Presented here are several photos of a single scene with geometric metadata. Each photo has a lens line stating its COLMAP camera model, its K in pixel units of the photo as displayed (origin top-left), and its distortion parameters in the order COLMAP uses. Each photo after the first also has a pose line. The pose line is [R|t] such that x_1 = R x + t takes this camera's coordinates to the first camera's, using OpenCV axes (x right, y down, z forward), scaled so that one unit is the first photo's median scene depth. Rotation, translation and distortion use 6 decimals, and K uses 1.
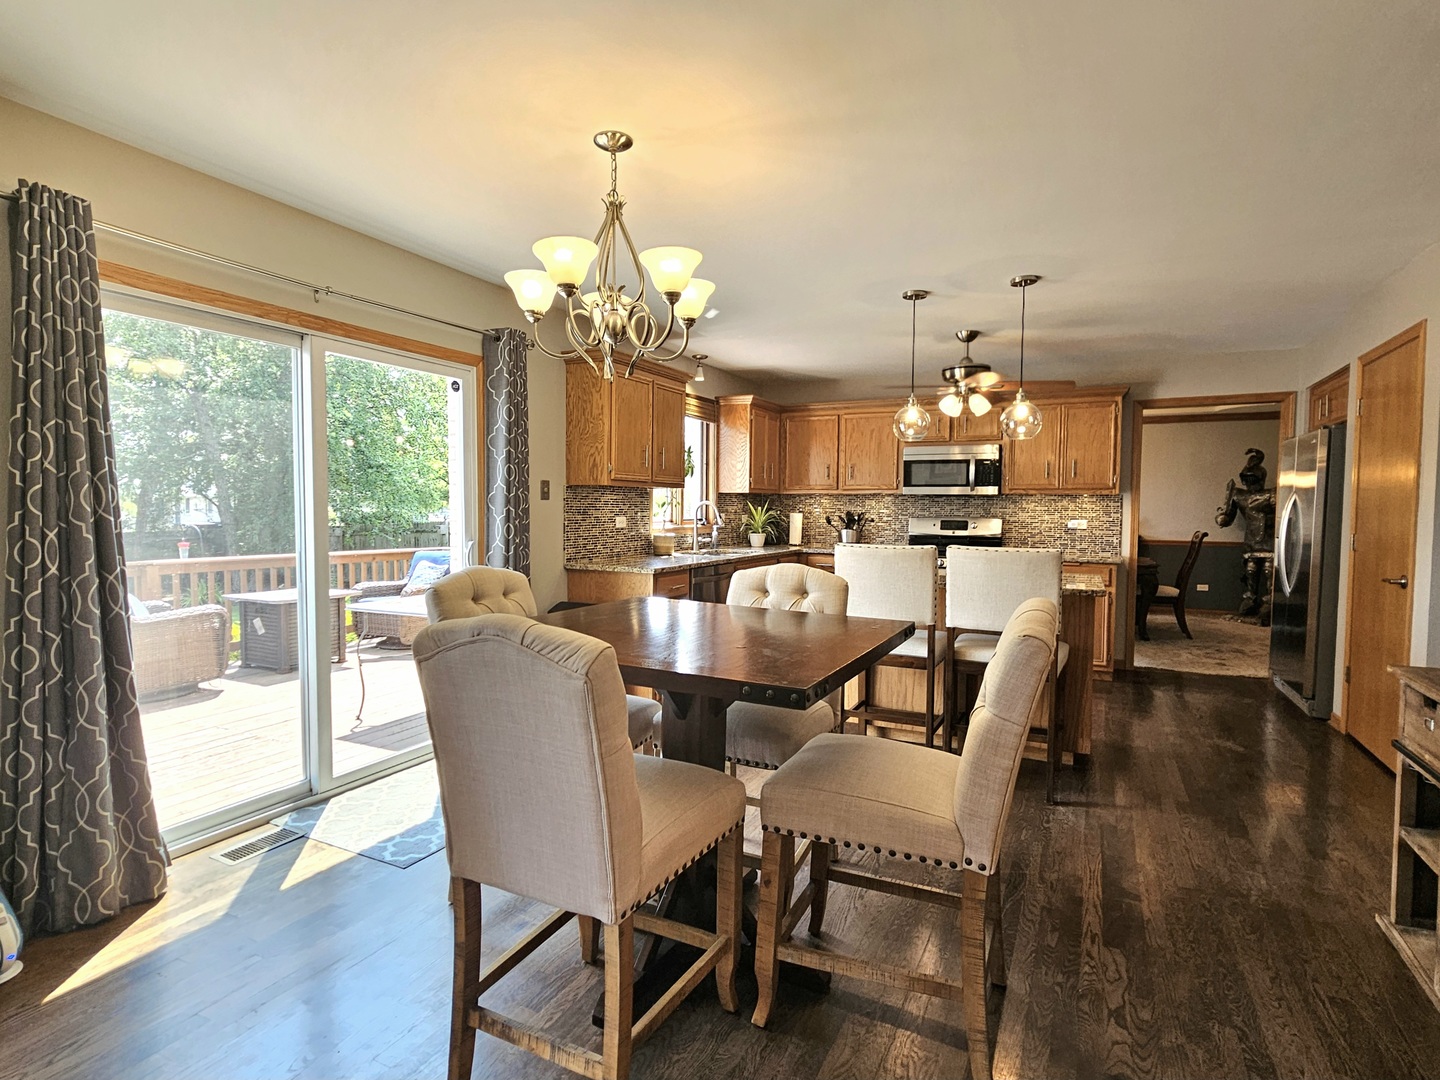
lens RADIAL K [[741.0, 0, 720.0], [0, 741.0, 540.0], [0, 0, 1]] dist [0.000675, 0.000069]
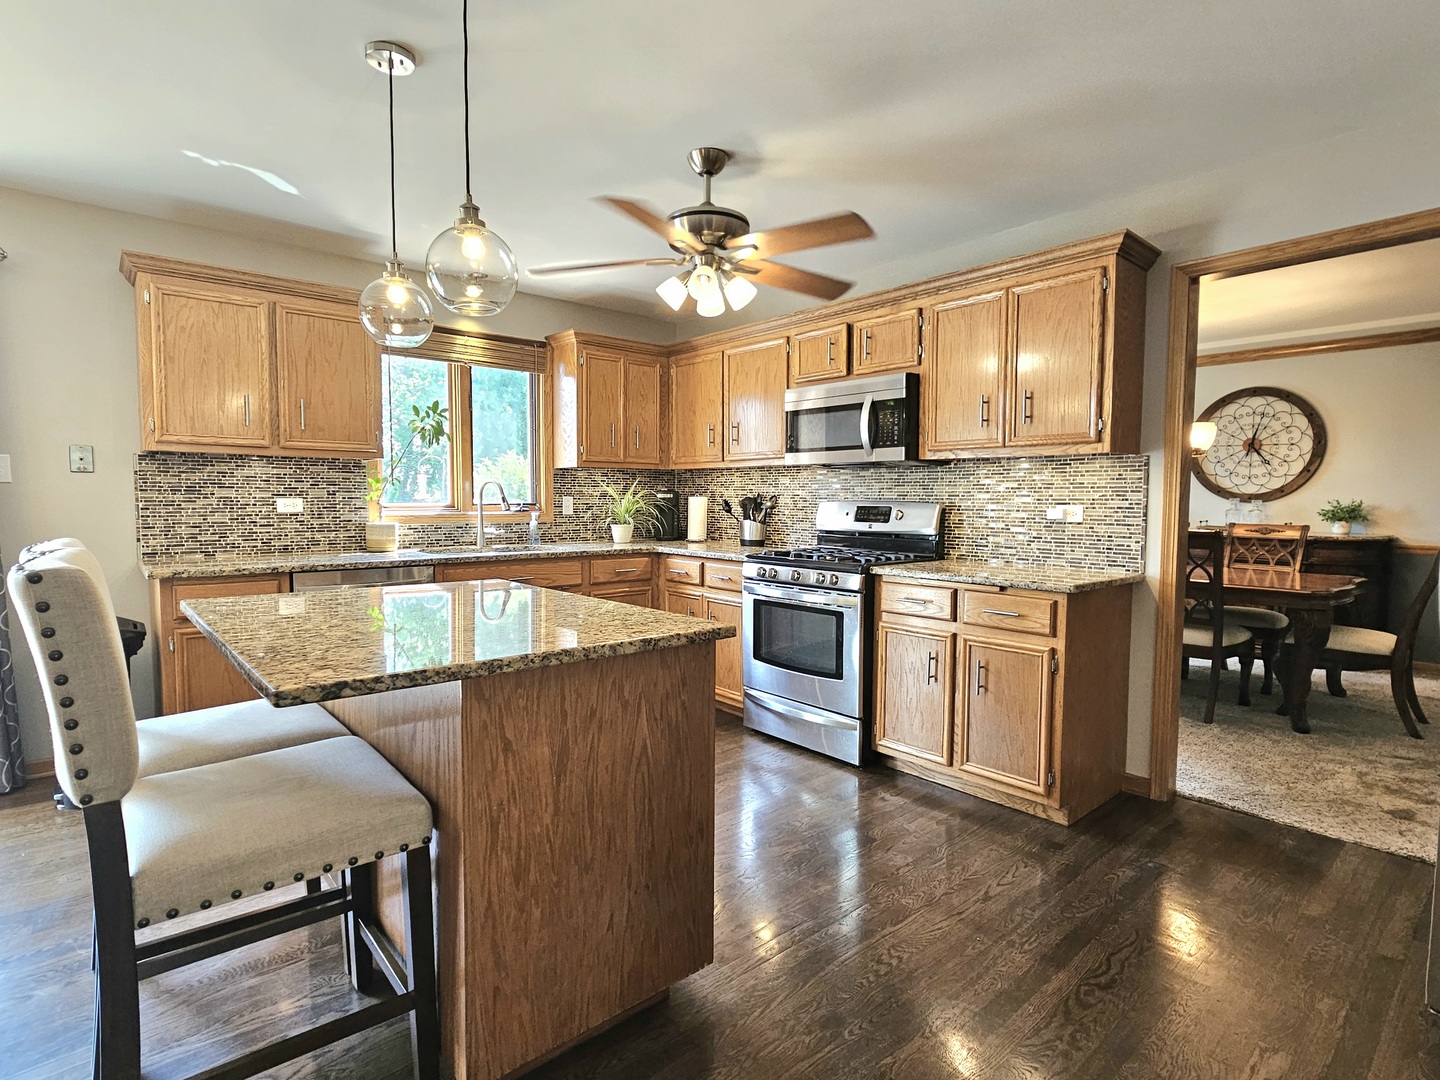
lens RADIAL K [[741.0, 0, 720.0], [0, 741.0, 540.0], [0, 0, 1]] dist [0.000675, 0.000069]
pose [[0.923935, 0.019656, -0.382043, 0.454191], [-0.015649, 0.999785, 0.013592, -0.005378], [0.382228, -0.006580, 0.924044, 0.404983]]
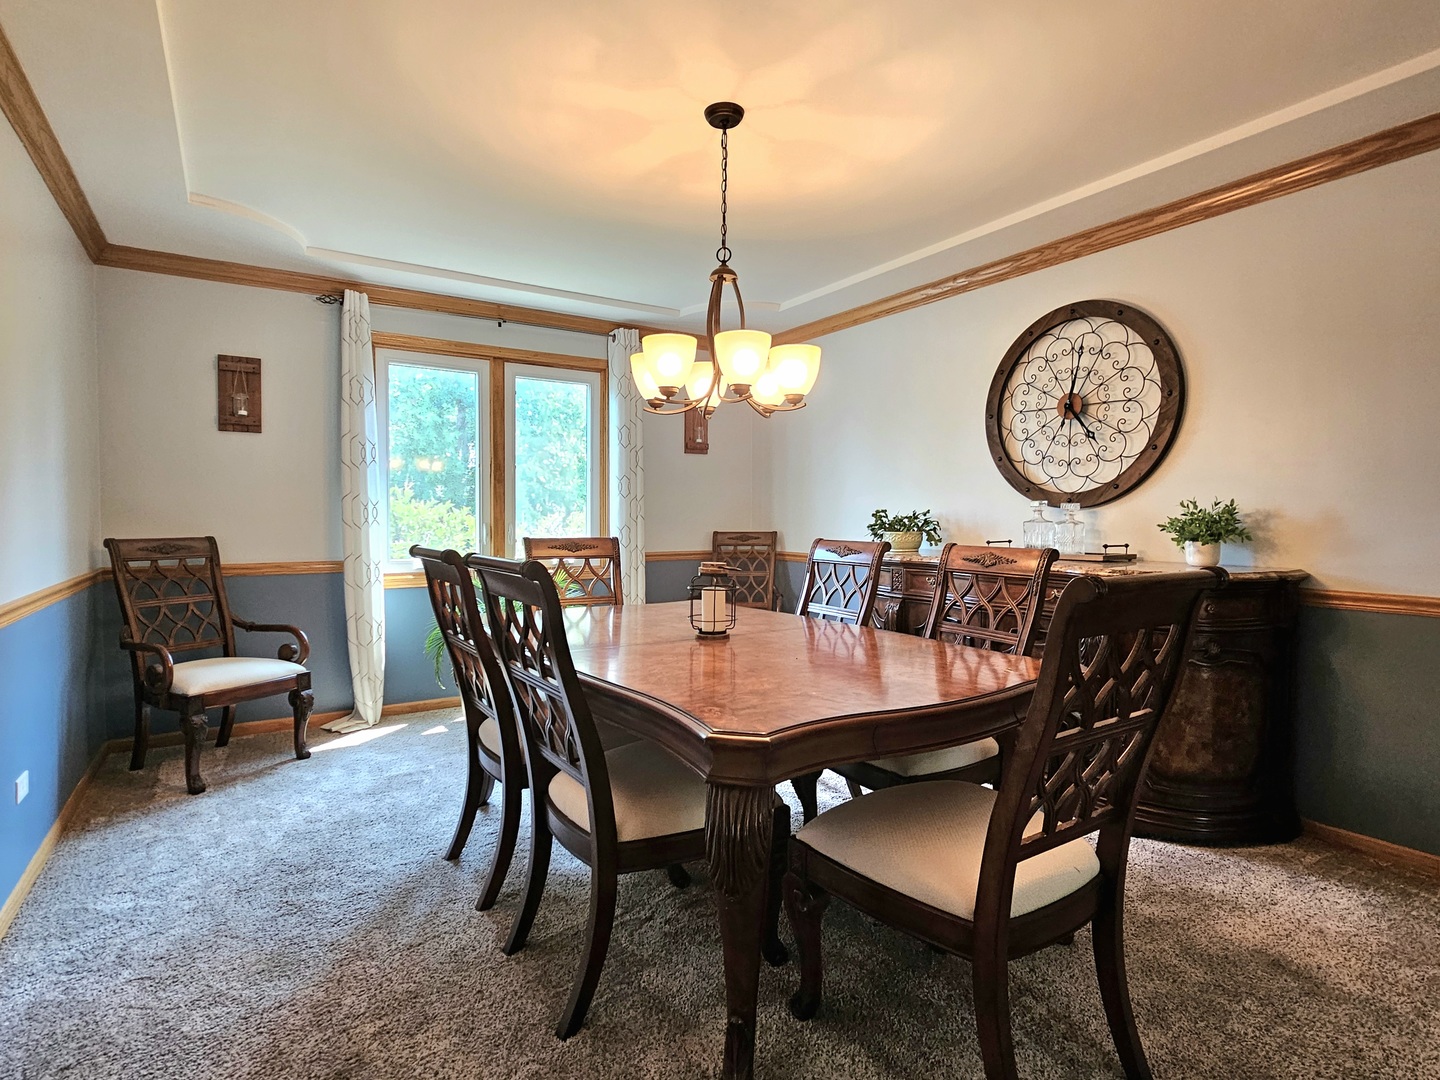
lens RADIAL K [[741.0, 0, 720.0], [0, 741.0, 540.0], [0, 0, 1]] dist [0.000675, 0.000069]
pose [[0.861454, 0.013851, -0.507646, 0.660338], [-0.022810, 0.999674, -0.011432, -0.012330], [0.507323, 0.021428, 0.861490, 0.761413]]
